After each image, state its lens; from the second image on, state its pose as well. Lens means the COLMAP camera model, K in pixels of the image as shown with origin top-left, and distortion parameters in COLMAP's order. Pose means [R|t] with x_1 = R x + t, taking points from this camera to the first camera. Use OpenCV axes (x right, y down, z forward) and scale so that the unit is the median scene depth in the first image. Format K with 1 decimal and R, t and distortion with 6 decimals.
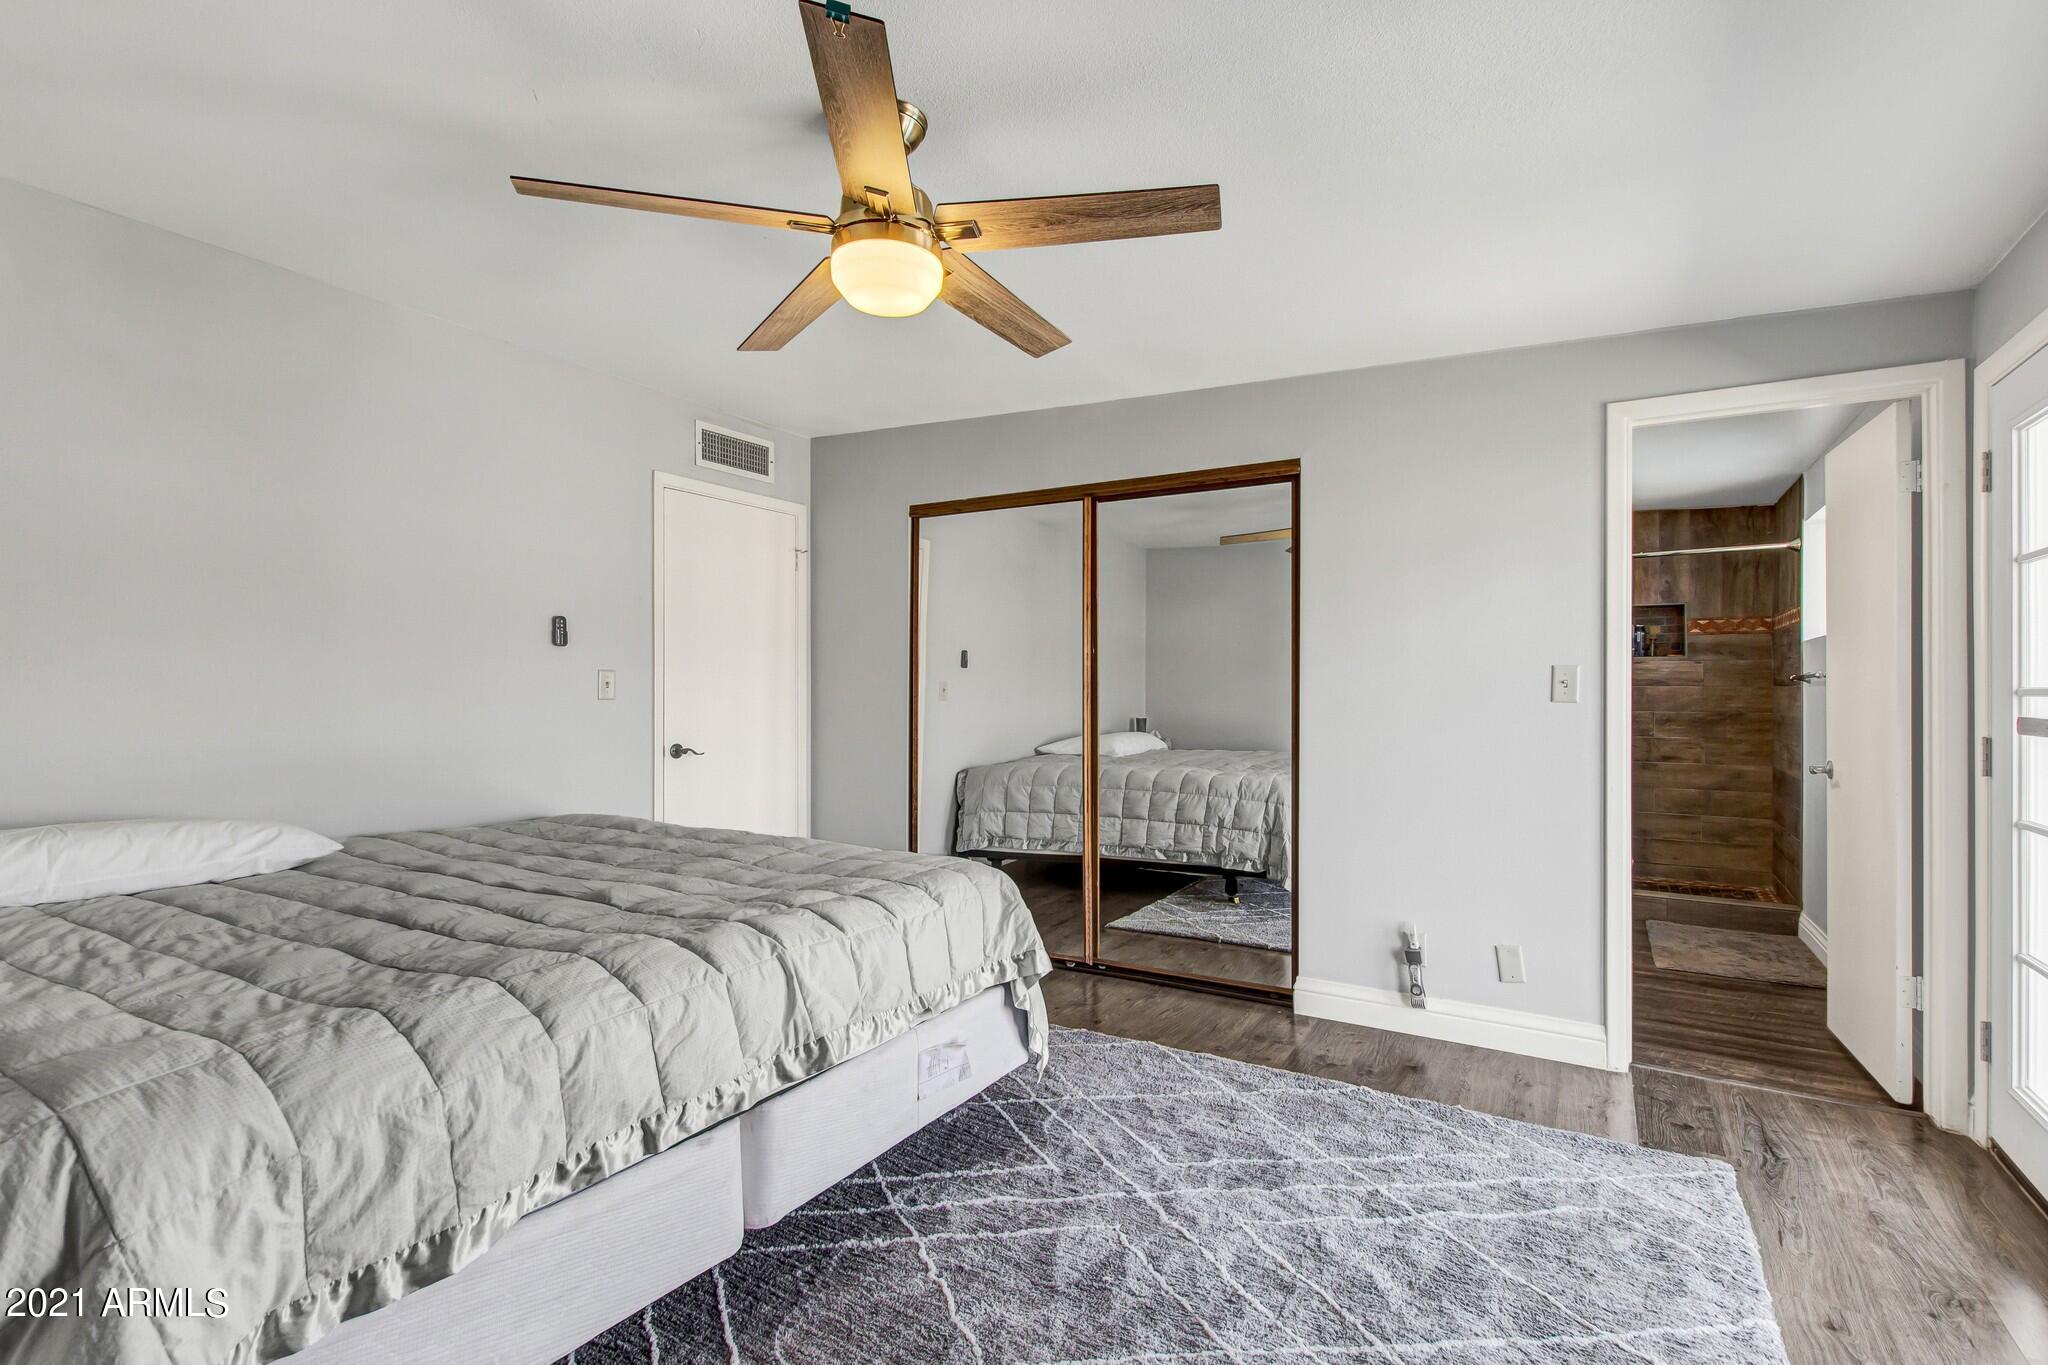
lens RADIAL K [[984.2, 0, 1020.7], [0, 984.2, 681.9], [0, 0, 1]] dist [0.001945, 0.000144]
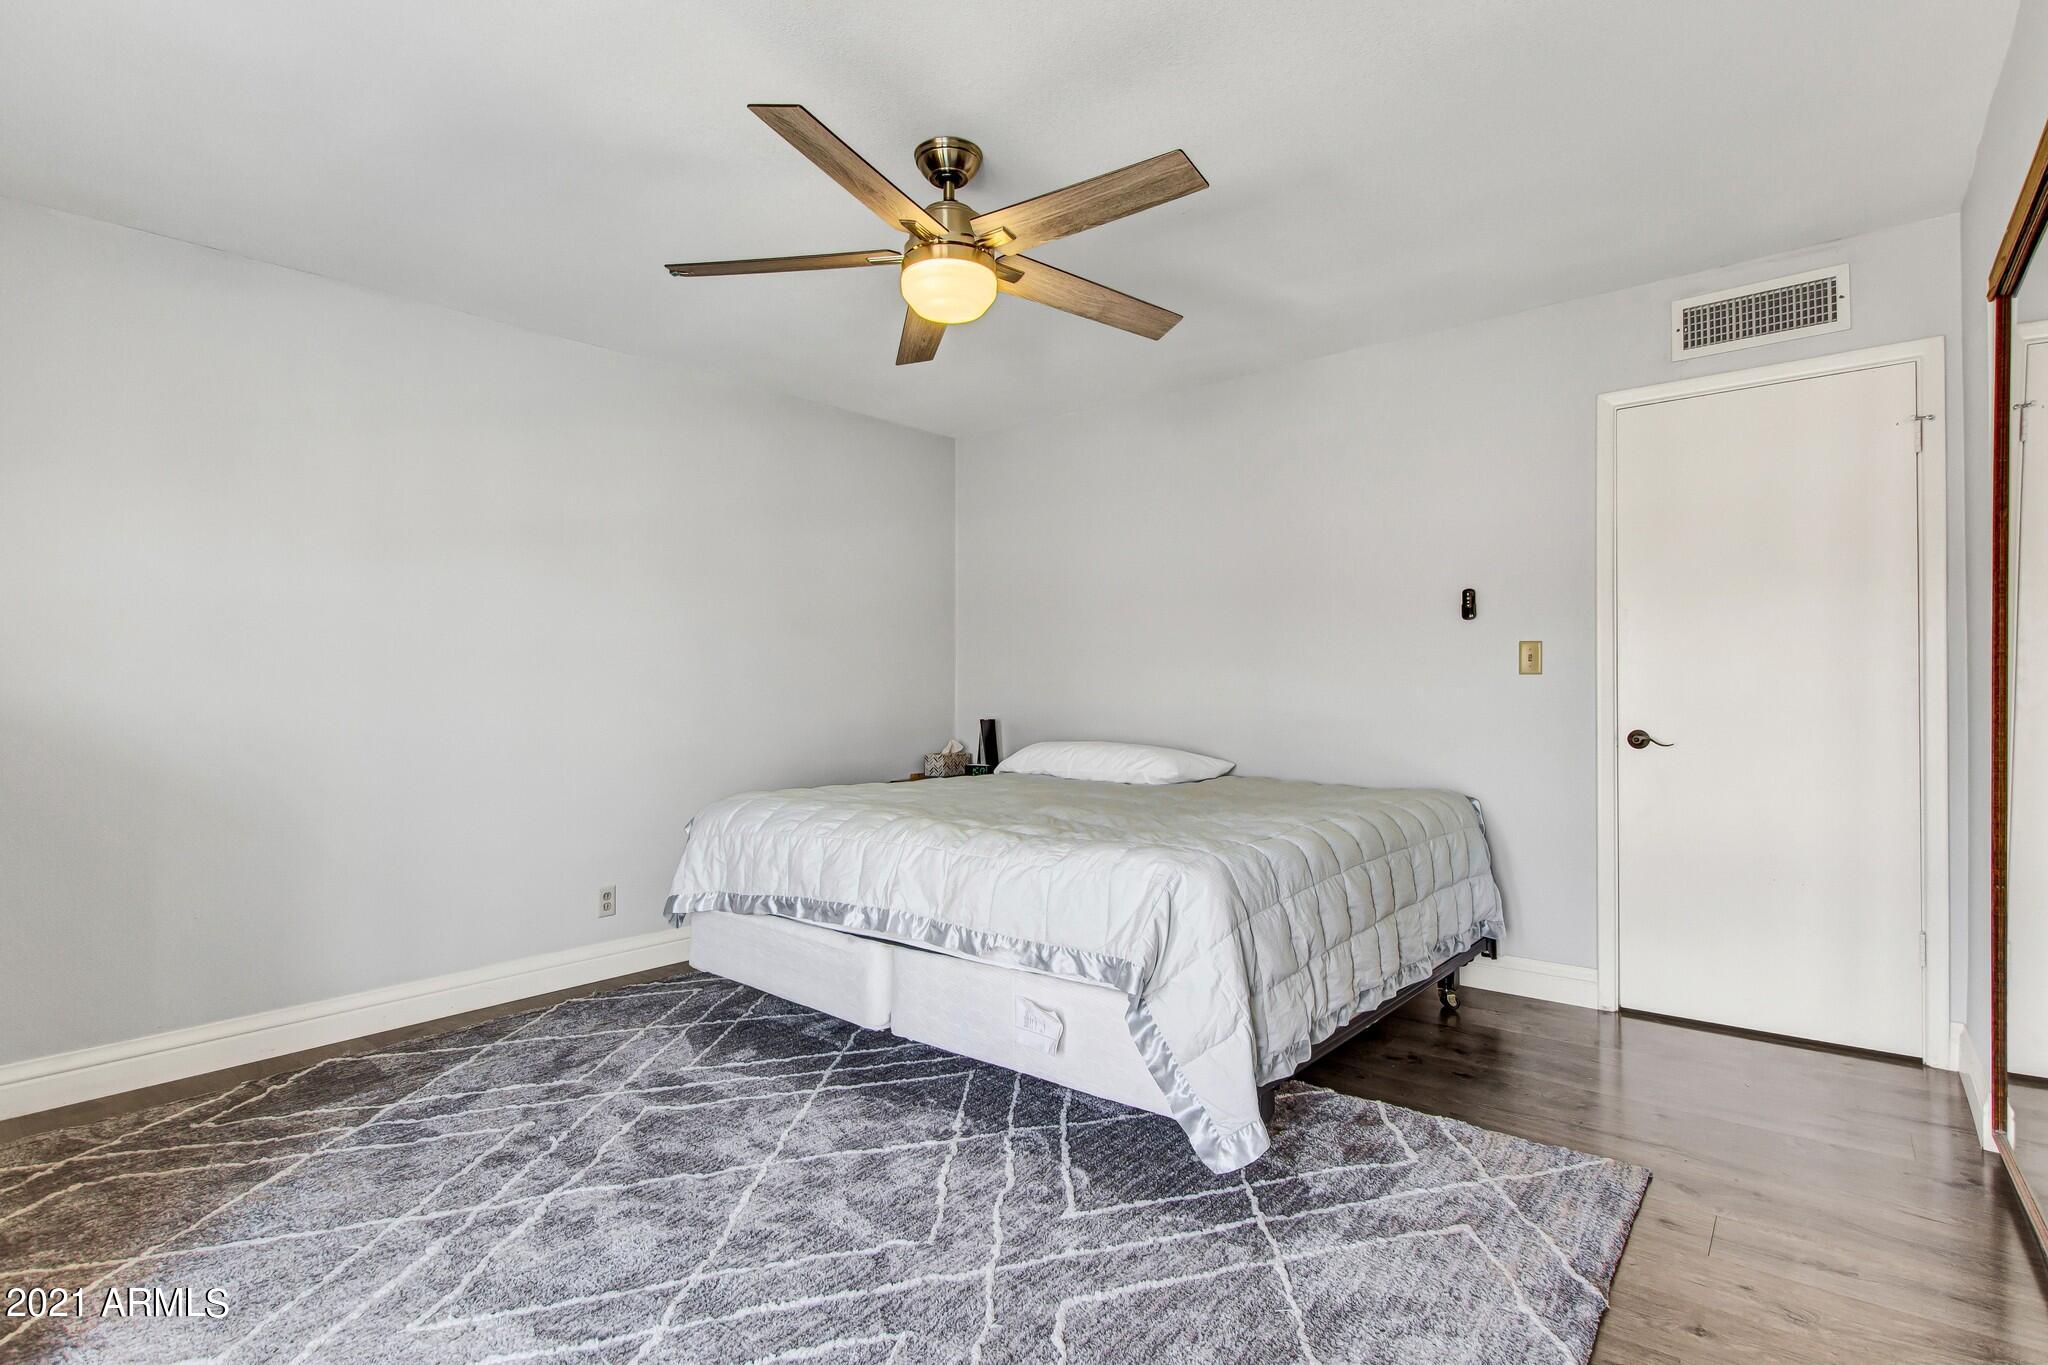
lens RADIAL K [[984.2, 0, 1021.8], [0, 984.2, 689.2], [0, 0, 1]] dist [0.001945, 0.000144]
pose [[-0.162893, -0.005612, -0.986628, 0.507846], [0.001289, 0.999982, -0.005901, 0.034780], [0.986643, -0.002233, -0.162883, 0.650113]]
